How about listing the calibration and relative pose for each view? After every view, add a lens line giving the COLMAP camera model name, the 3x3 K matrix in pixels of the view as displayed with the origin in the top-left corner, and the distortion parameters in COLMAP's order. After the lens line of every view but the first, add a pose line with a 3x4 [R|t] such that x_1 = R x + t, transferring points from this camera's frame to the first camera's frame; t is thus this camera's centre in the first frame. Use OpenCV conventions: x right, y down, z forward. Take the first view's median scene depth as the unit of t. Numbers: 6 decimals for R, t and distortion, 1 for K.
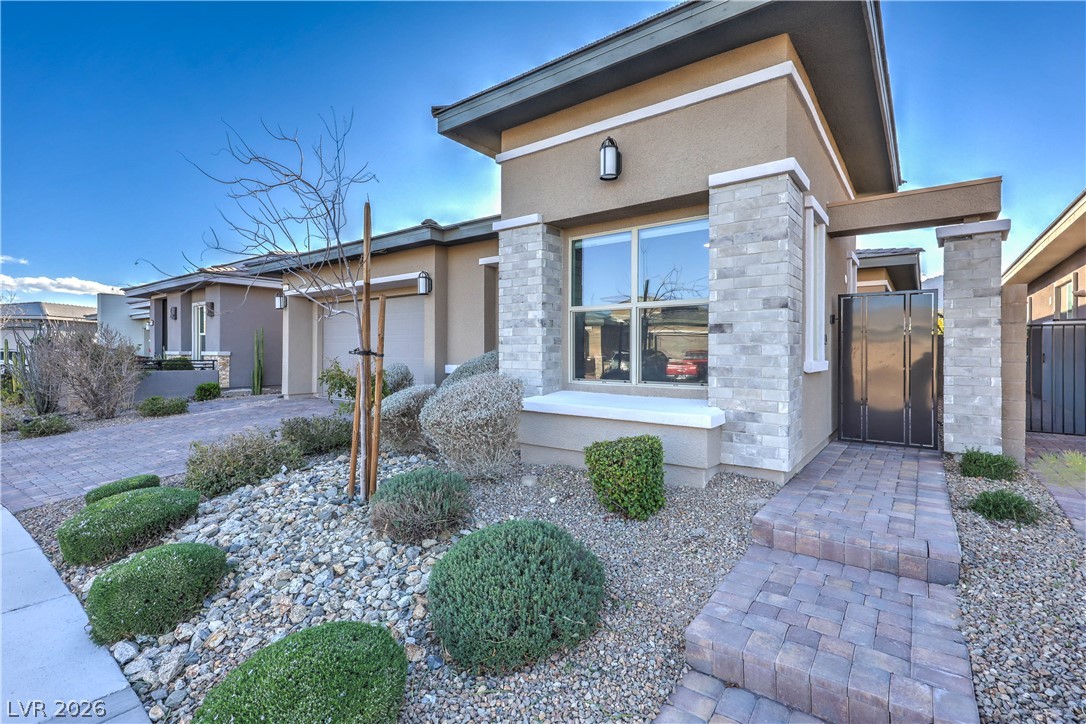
lens RADIAL K [[493.7, 0, 543.6], [0, 493.7, 325.0], [0, 0, 1]] dist [0.017687, -0.000250]
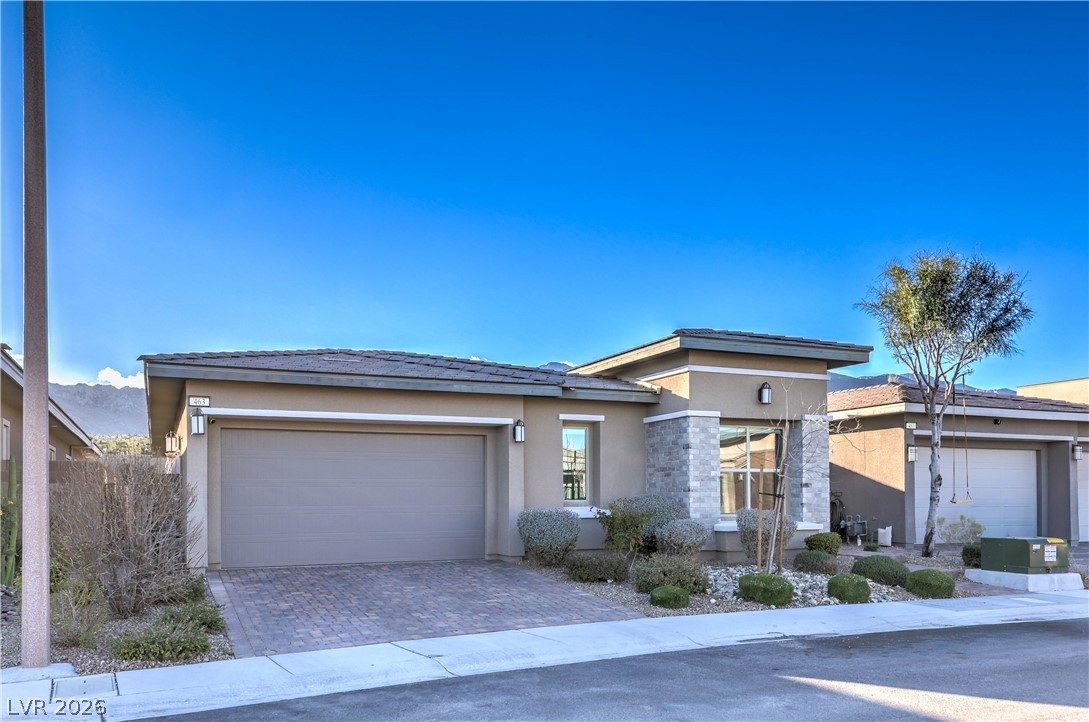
lens RADIAL K [[900.3, 0, 544.5], [0, 900.3, 361.0], [0, 0, 1]] dist [0.005258, 0.004156]
pose [[0.491228, 0.127966, 0.861580, -3.329346], [-0.041389, 0.991461, -0.123659, 0.002456], [-0.870047, 0.025085, 0.492330, 0.033188]]
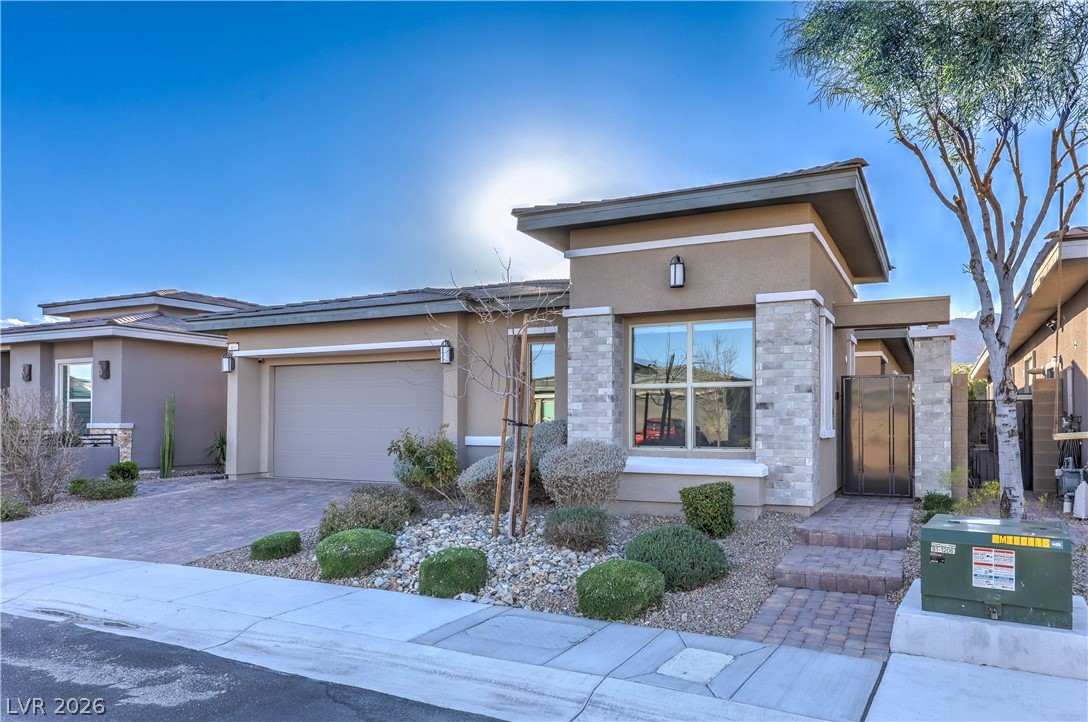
lens RADIAL K [[748.2, 0, 544.0], [0, 748.2, 361.0], [0, 0, 1]] dist [0.037643, 0.002344]
pose [[0.985288, 0.011843, 0.170491, -0.541386], [-0.007323, 0.999606, -0.027114, -0.050784], [-0.170744, 0.025467, 0.984986, -0.854631]]
